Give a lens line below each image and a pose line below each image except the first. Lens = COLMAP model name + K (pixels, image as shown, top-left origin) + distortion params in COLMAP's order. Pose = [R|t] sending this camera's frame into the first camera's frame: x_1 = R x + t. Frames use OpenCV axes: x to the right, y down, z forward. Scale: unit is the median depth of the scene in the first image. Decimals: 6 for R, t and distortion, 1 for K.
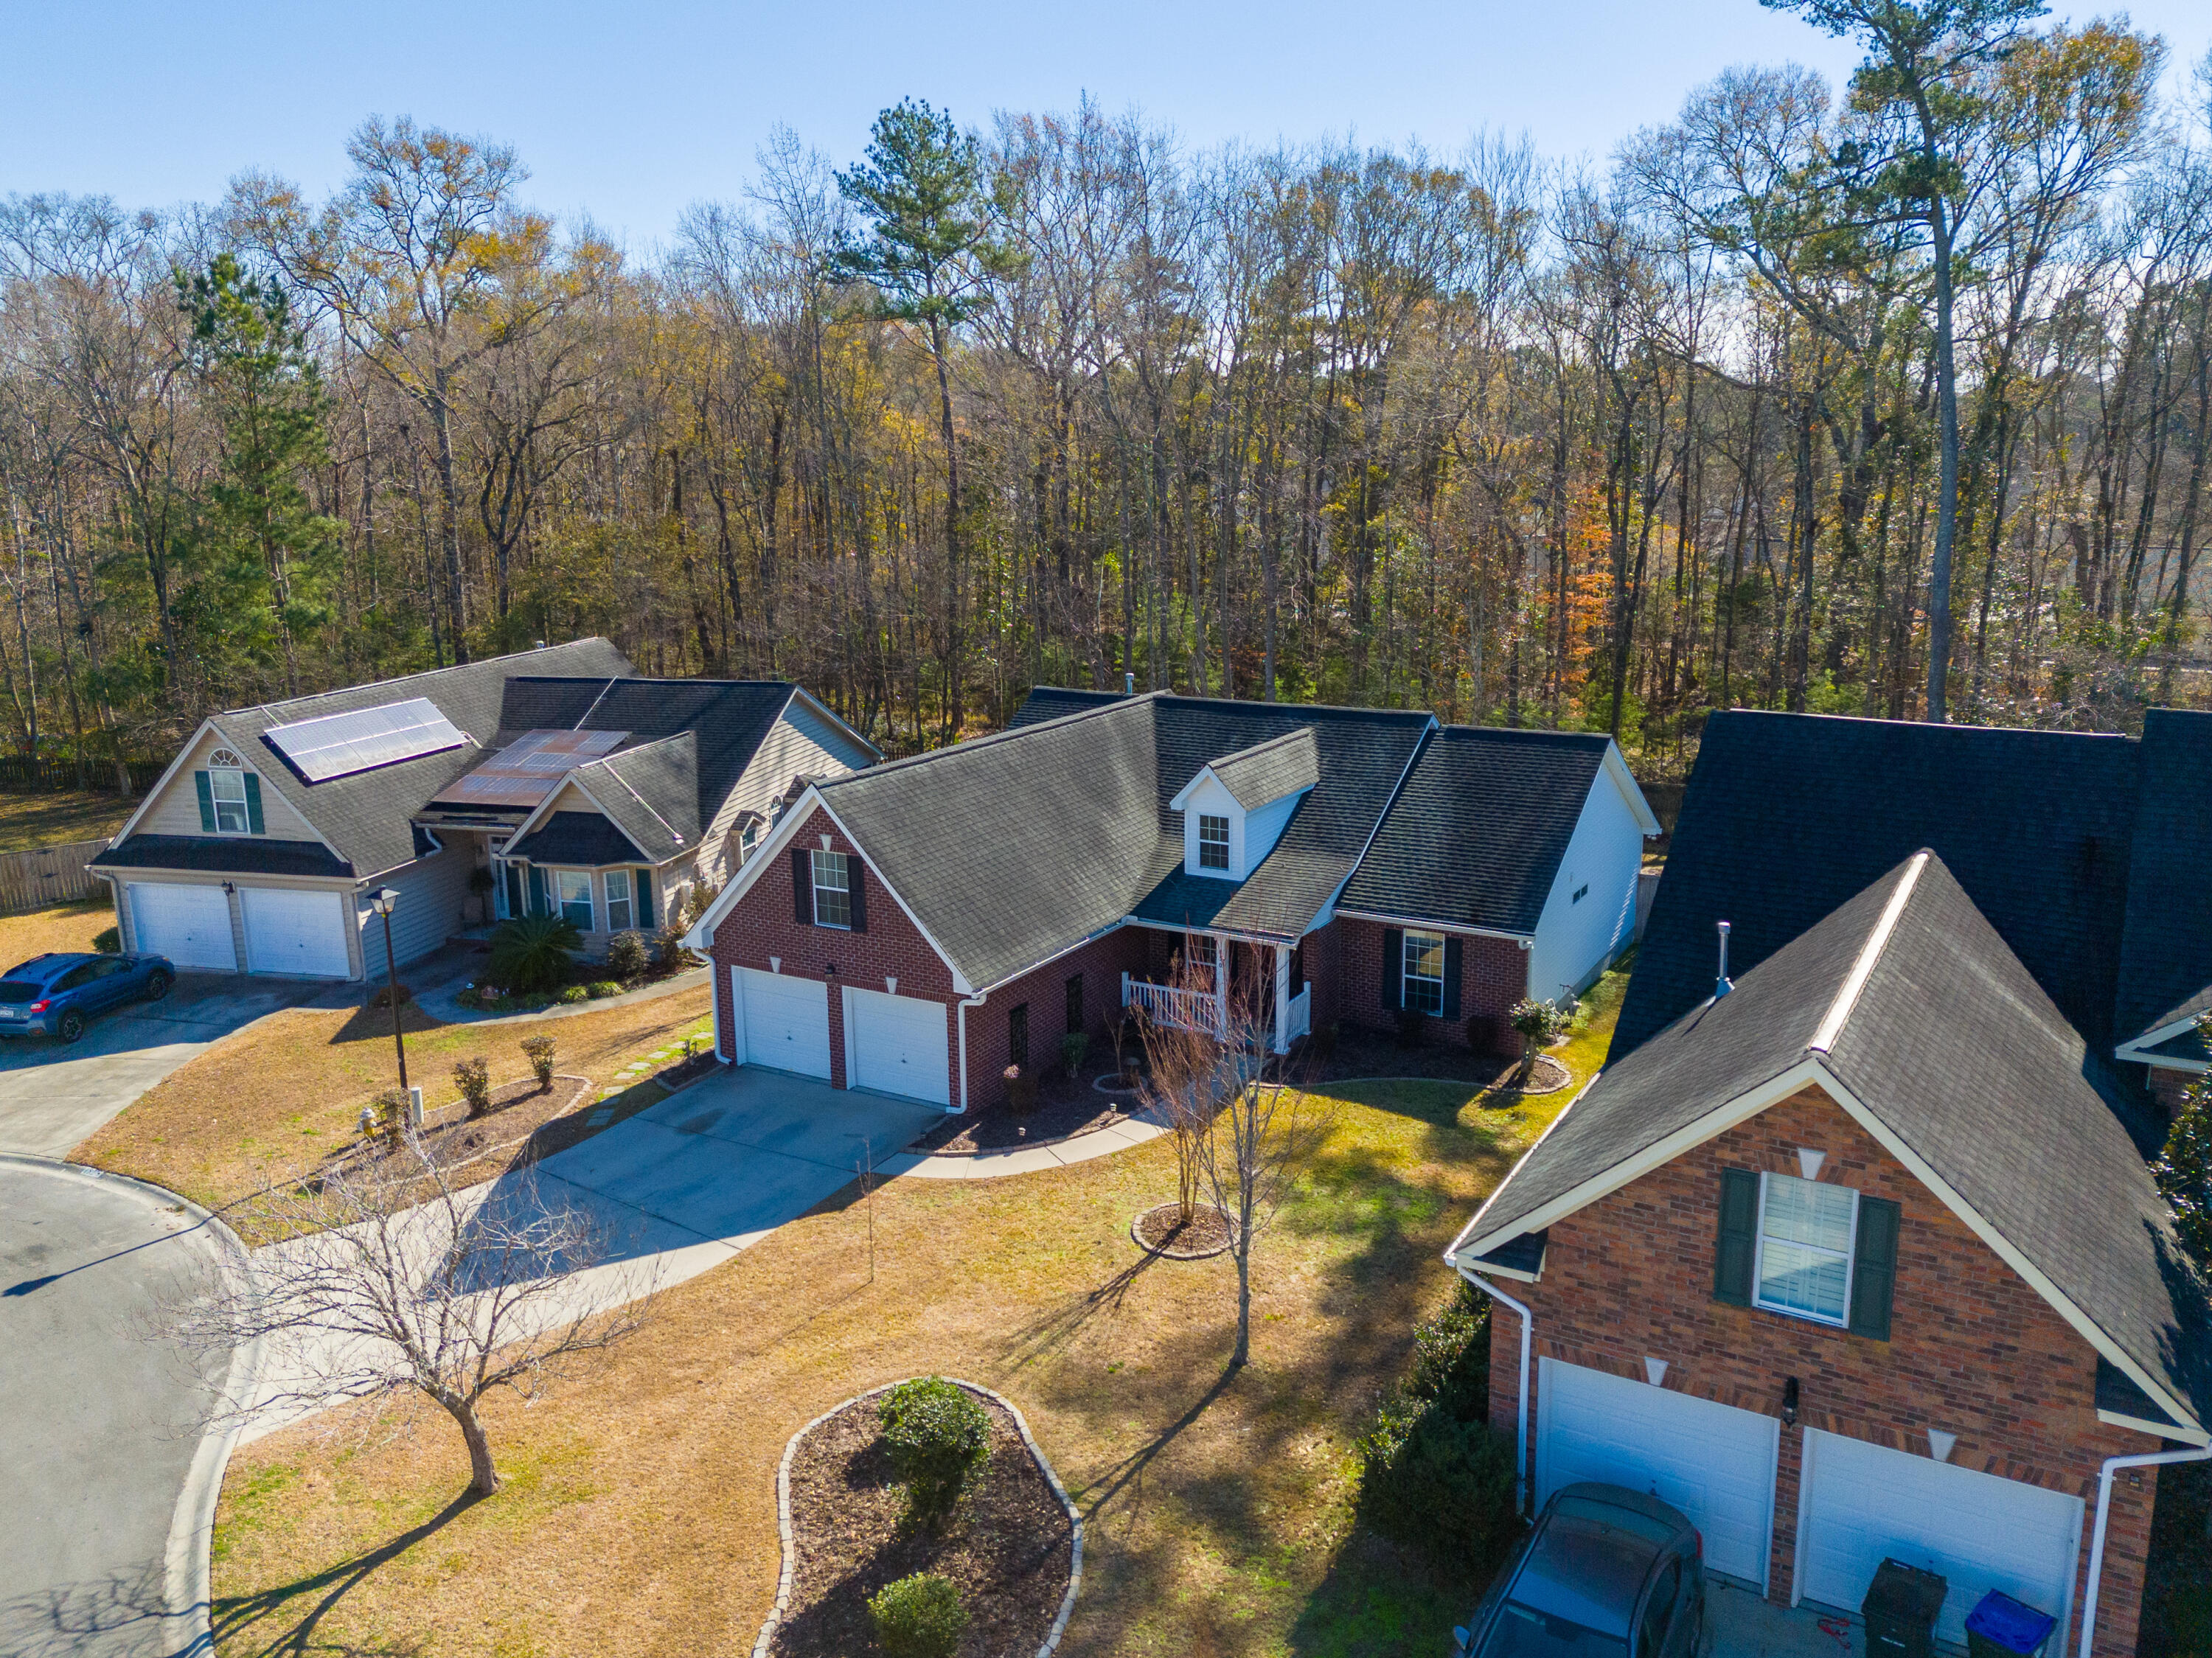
lens RADIAL K [[1681.1, 0, 1094.1], [0, 1681.1, 865.9], [0, 0, 1]] dist [0.040667, -0.006151]
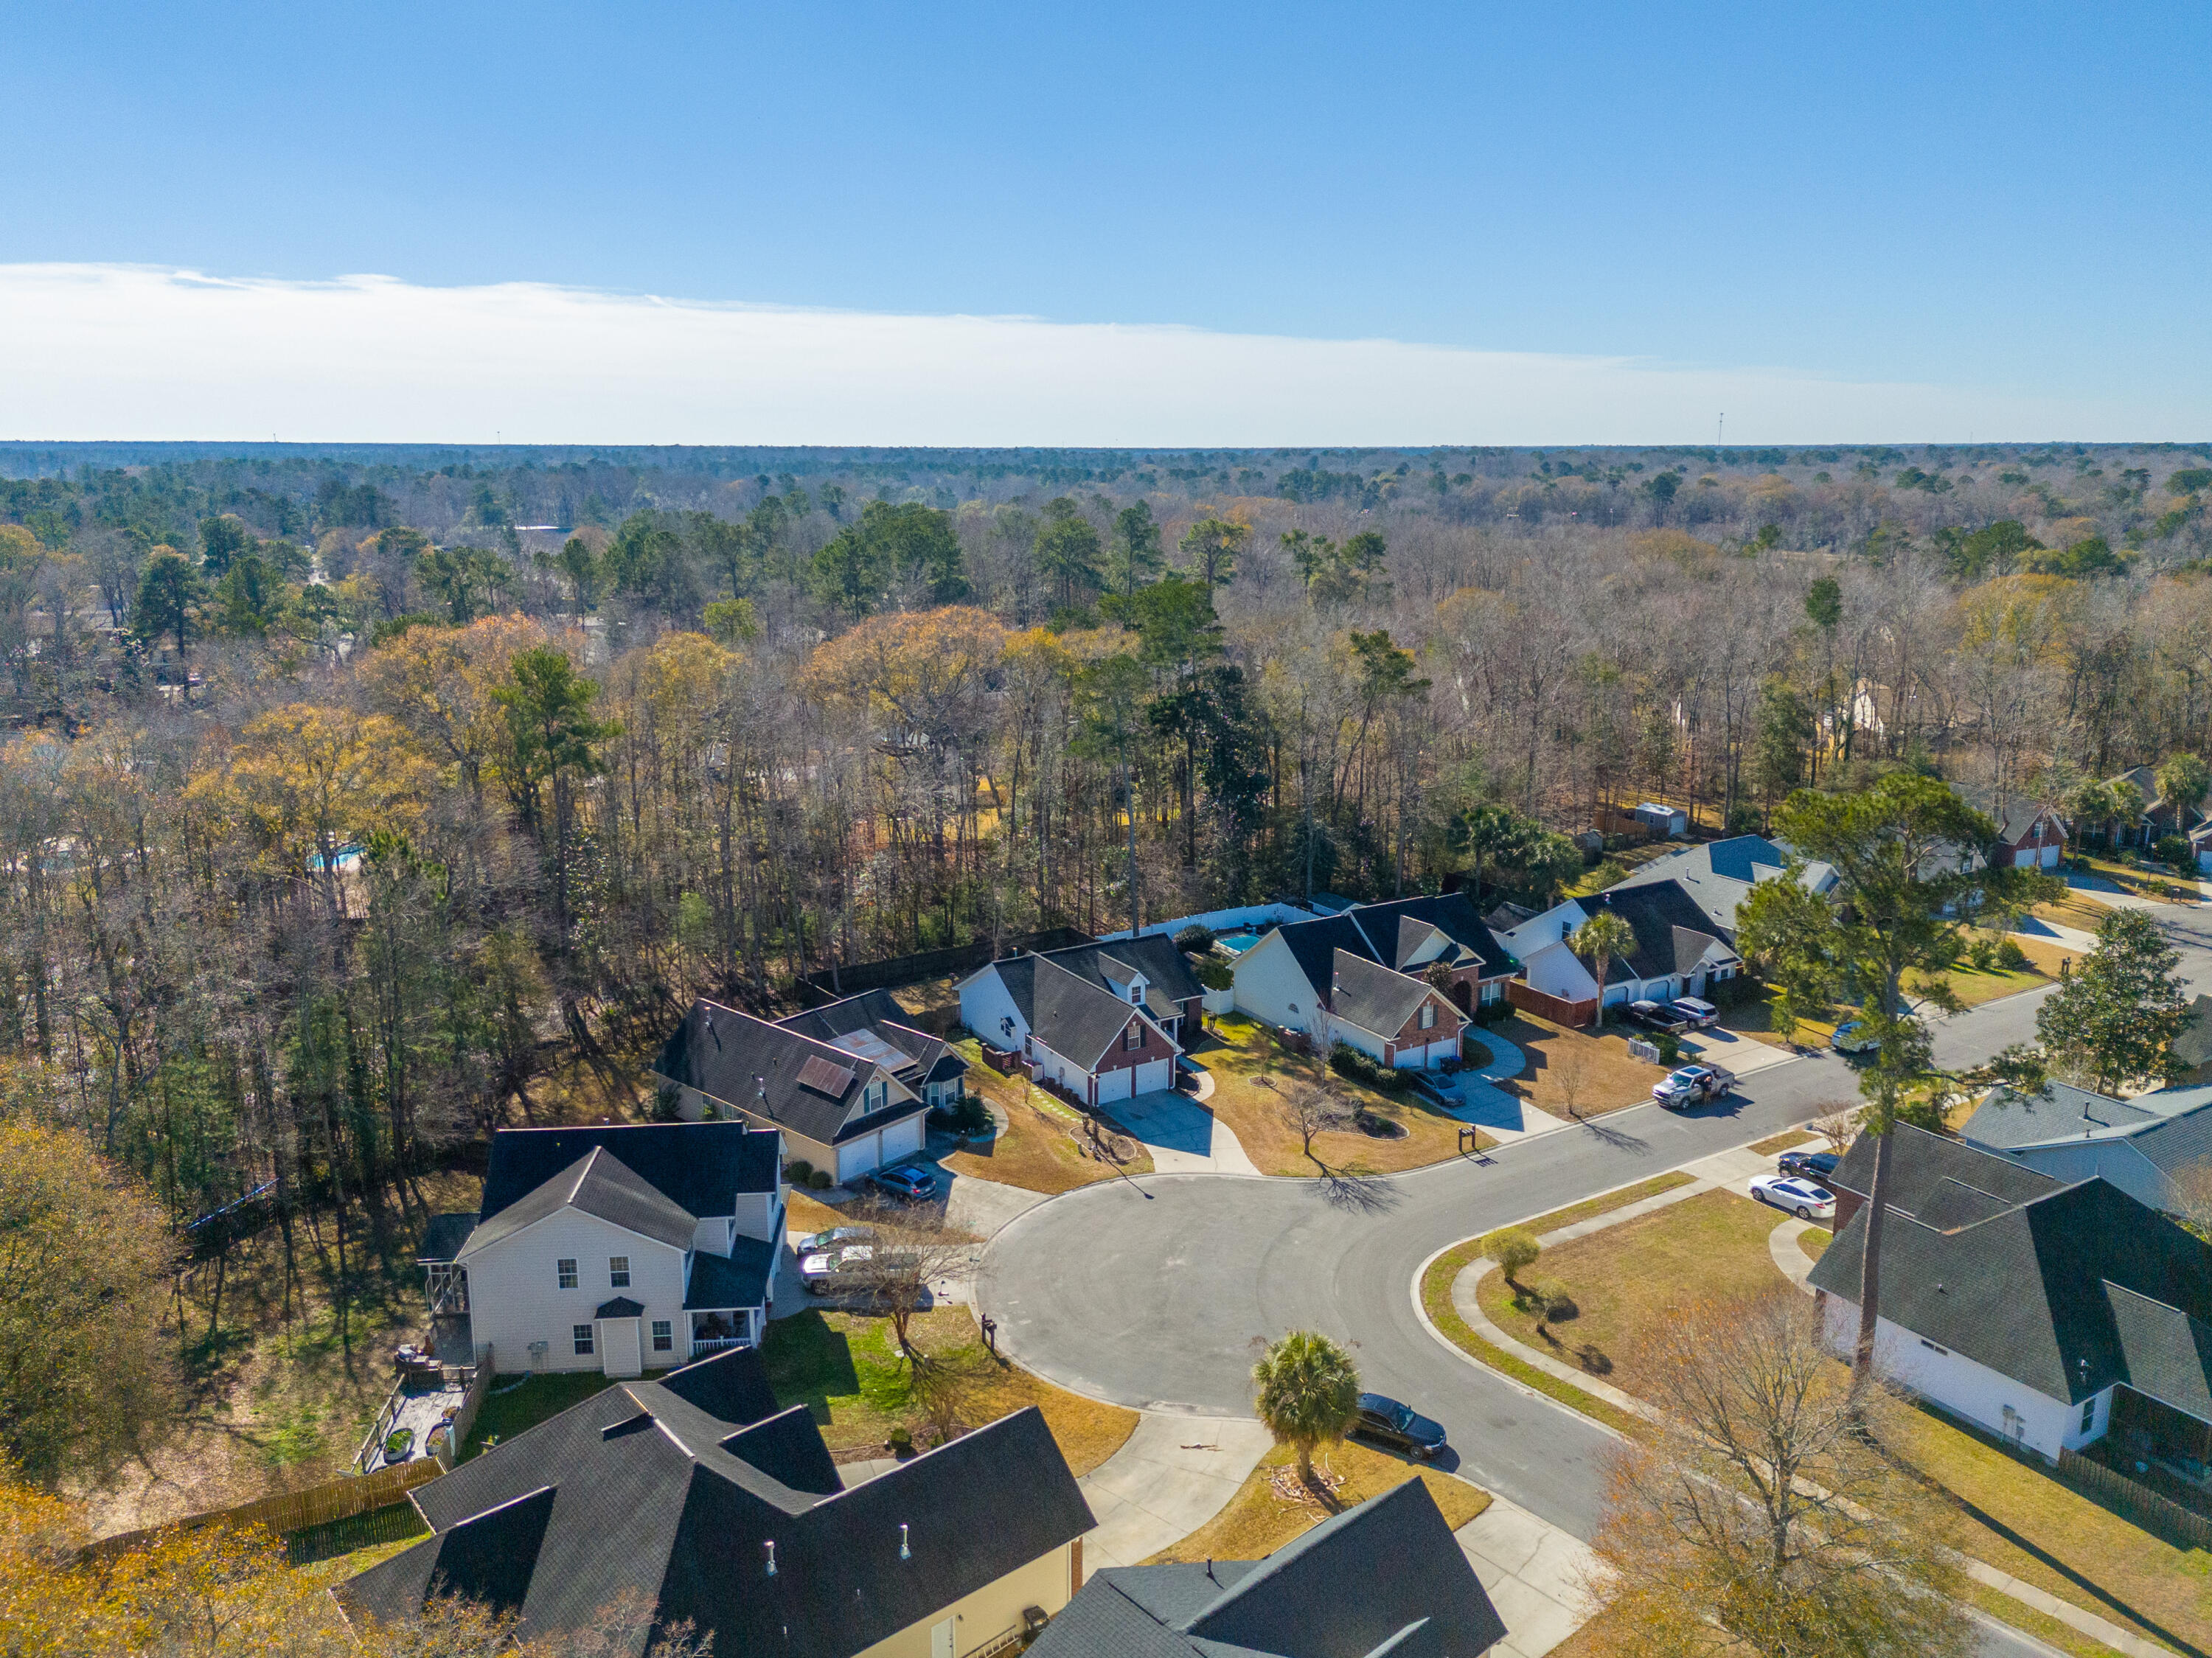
lens RADIAL K [[1643.0, 0, 1110.4], [0, 1643.0, 883.9], [0, 0, 1]] dist [0.003465, -0.008403]
pose [[0.456904, -0.217346, 0.862554, -2.926306], [0.204886, 0.969330, 0.135722, -0.735391], [-0.865598, 0.114713, 0.487422, -0.579213]]
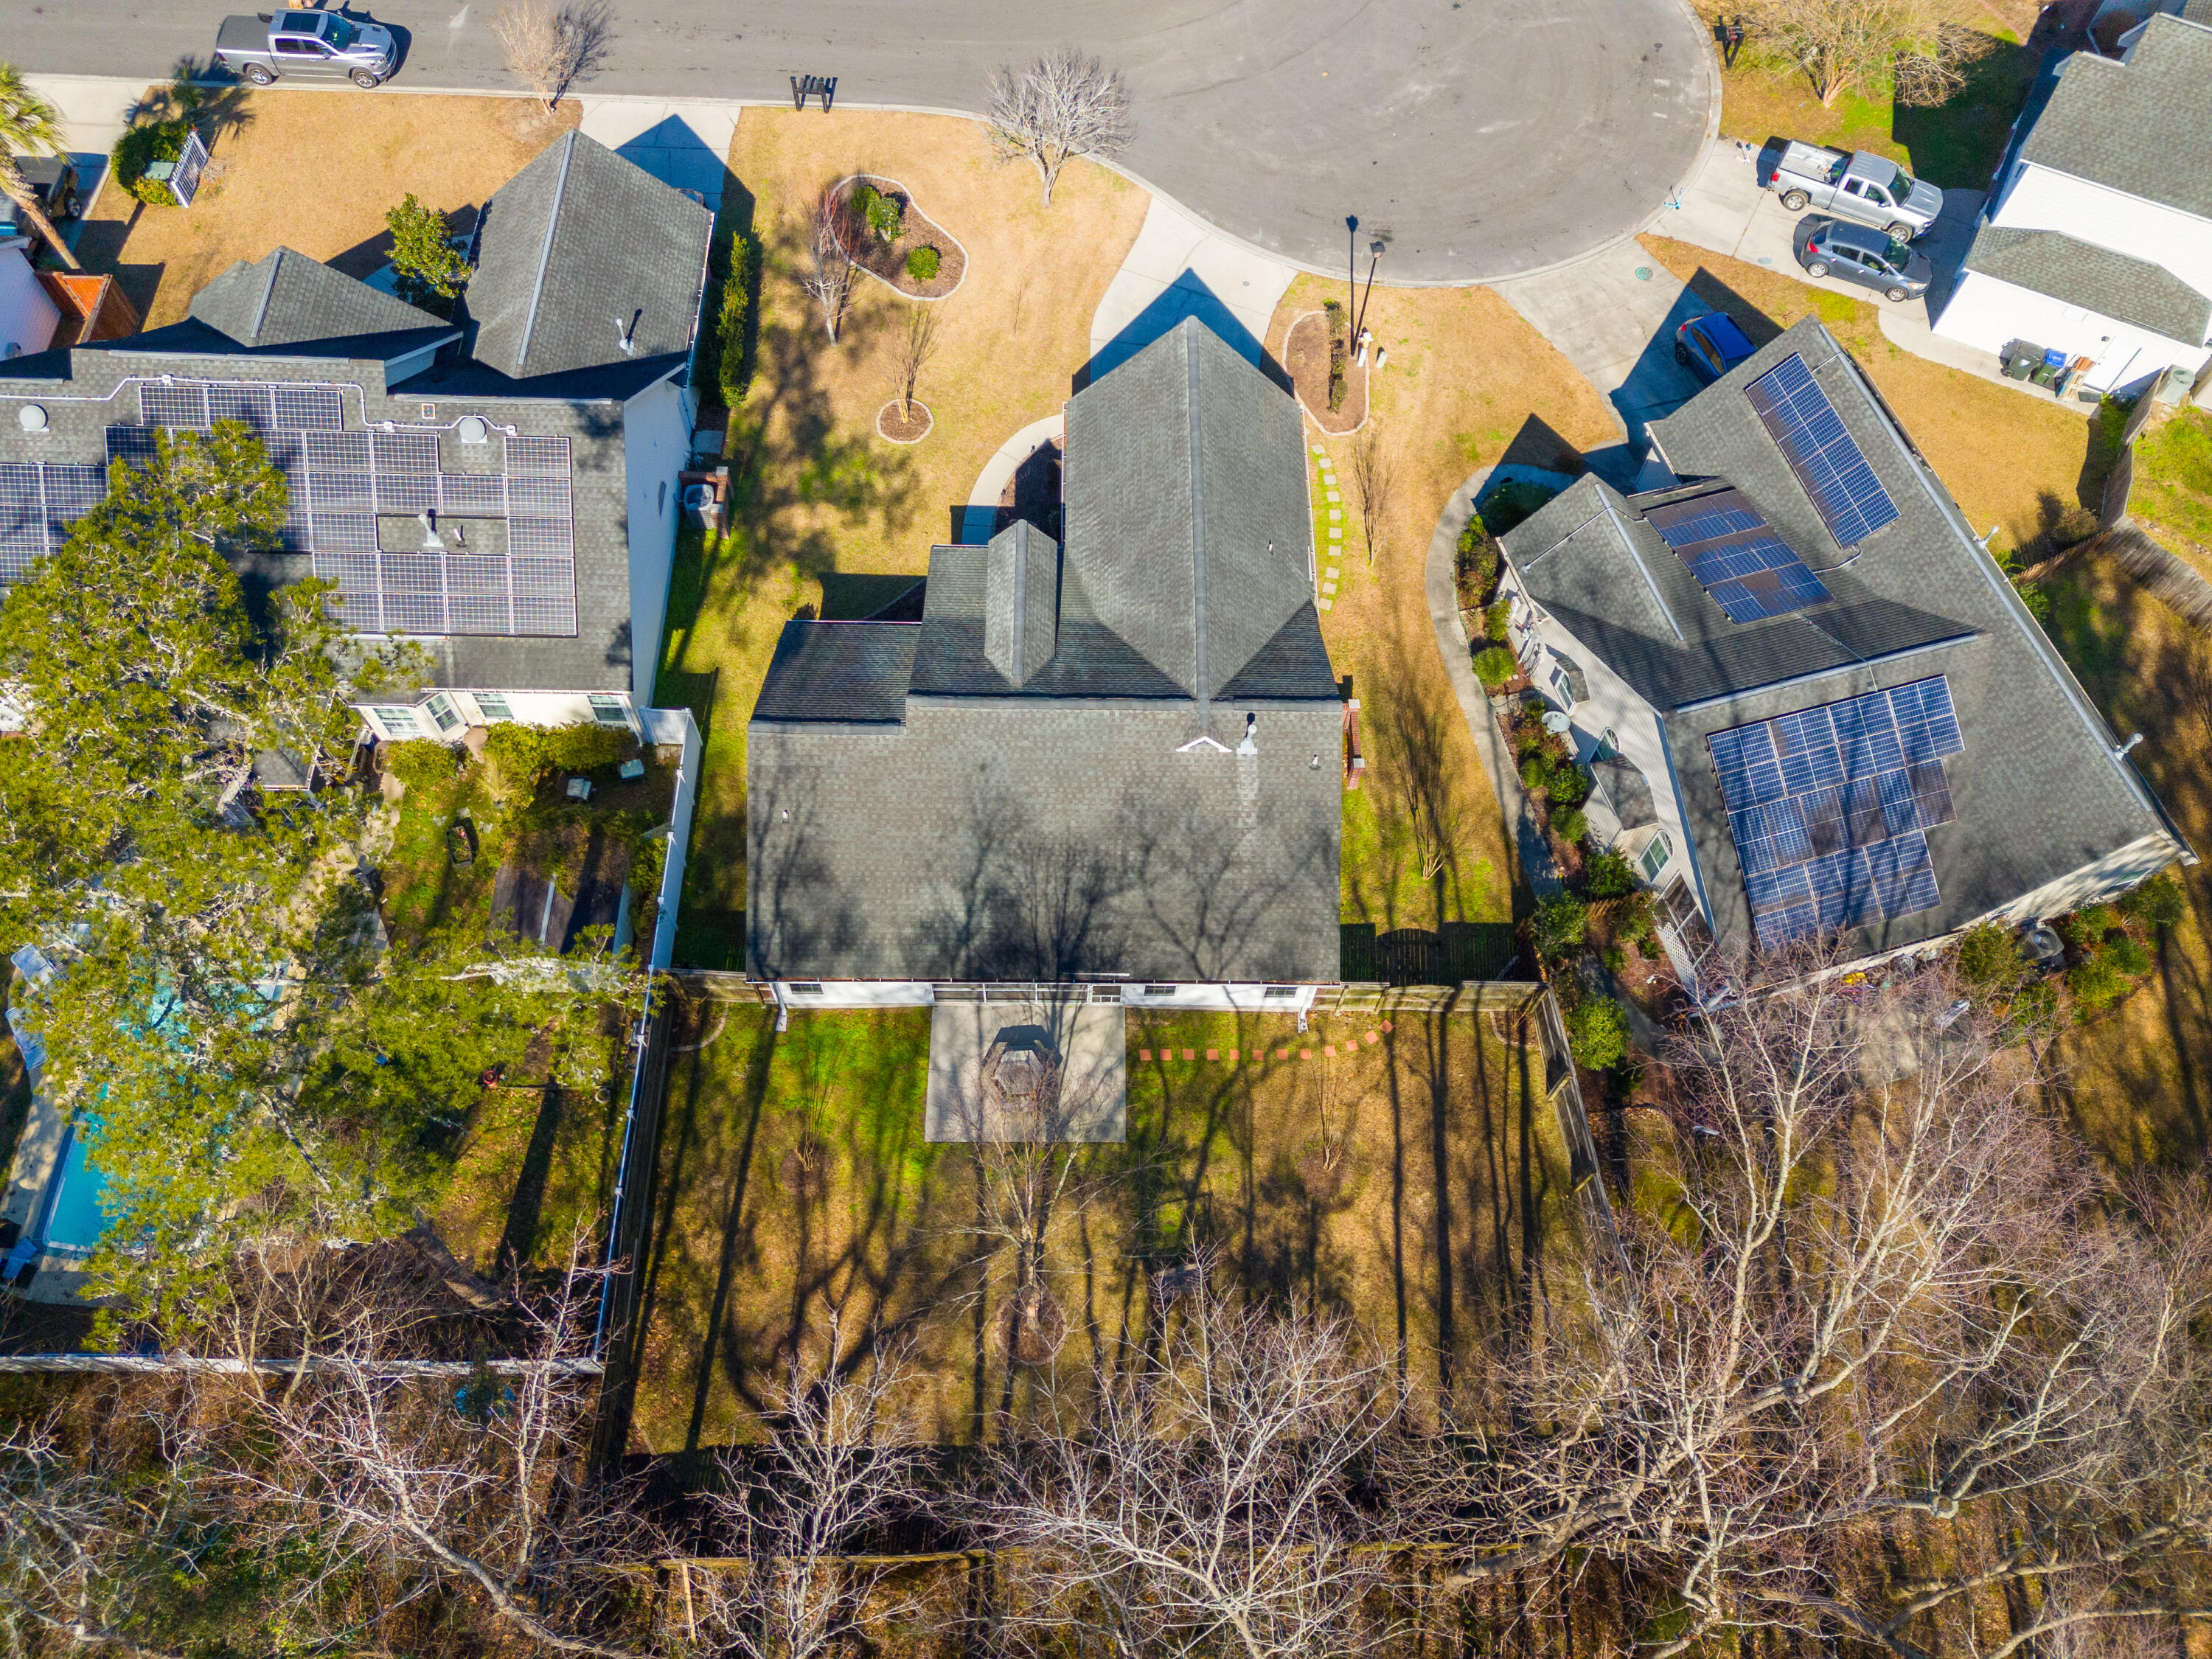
lens RADIAL K [[1615.8, 0, 1059.7], [0, 1615.8, 835.9], [0, 0, 1]] dist [0.006894, 0.001389]
pose [[-0.866600, 0.445219, -0.225354, 0.475306], [-0.114405, 0.262312, 0.958178, -1.309476], [0.485711, 0.856138, -0.176384, 1.579671]]
